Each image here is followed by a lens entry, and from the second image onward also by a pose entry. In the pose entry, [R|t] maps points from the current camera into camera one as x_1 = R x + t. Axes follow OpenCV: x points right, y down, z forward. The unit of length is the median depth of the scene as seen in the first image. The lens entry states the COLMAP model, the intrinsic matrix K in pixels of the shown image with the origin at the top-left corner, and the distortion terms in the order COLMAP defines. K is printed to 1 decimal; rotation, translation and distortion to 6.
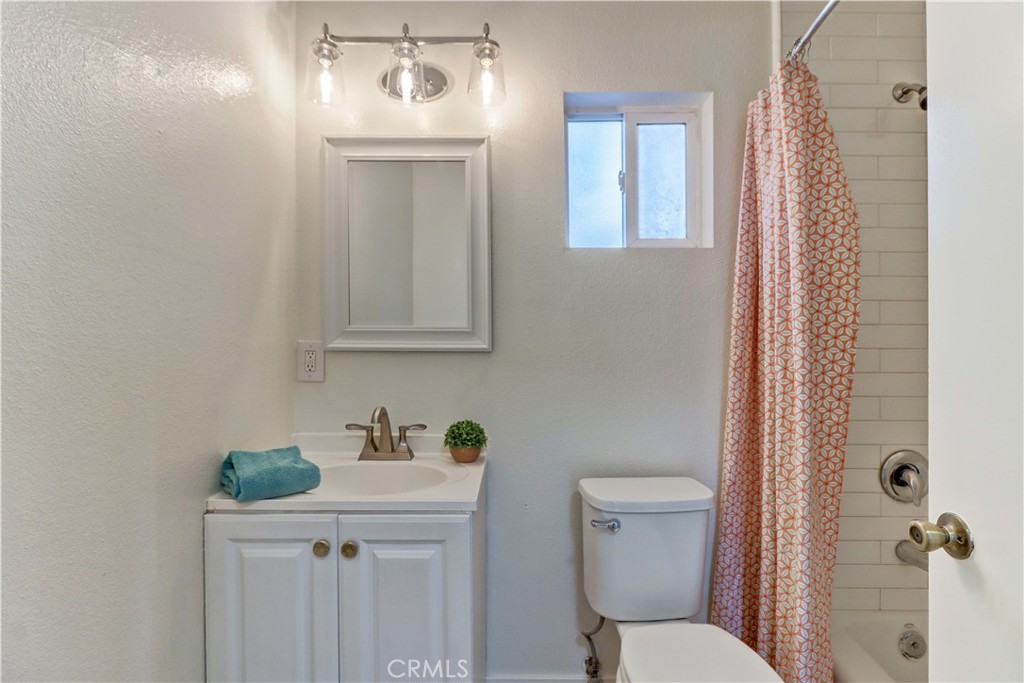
lens RADIAL K [[475.6, 0, 517.5], [0, 475.6, 344.5], [0, 0, 1]] dist [0.012178, -0.006809]
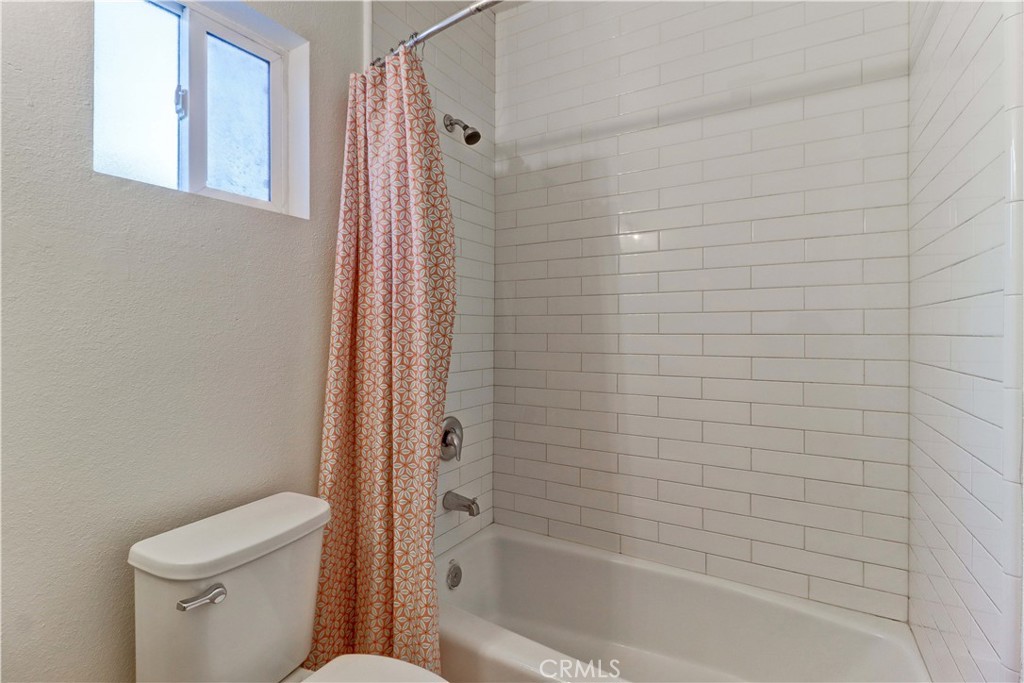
lens RADIAL K [[475.6, 0, 498.0], [0, 475.6, 326.0], [0, 0, 1]] dist [0.012178, -0.006809]
pose [[0.523190, 0.006678, 0.852190, -0.161436], [0.003303, 0.999946, -0.009863, 0.001473], [-0.852210, 0.007975, 0.523139, 0.267185]]
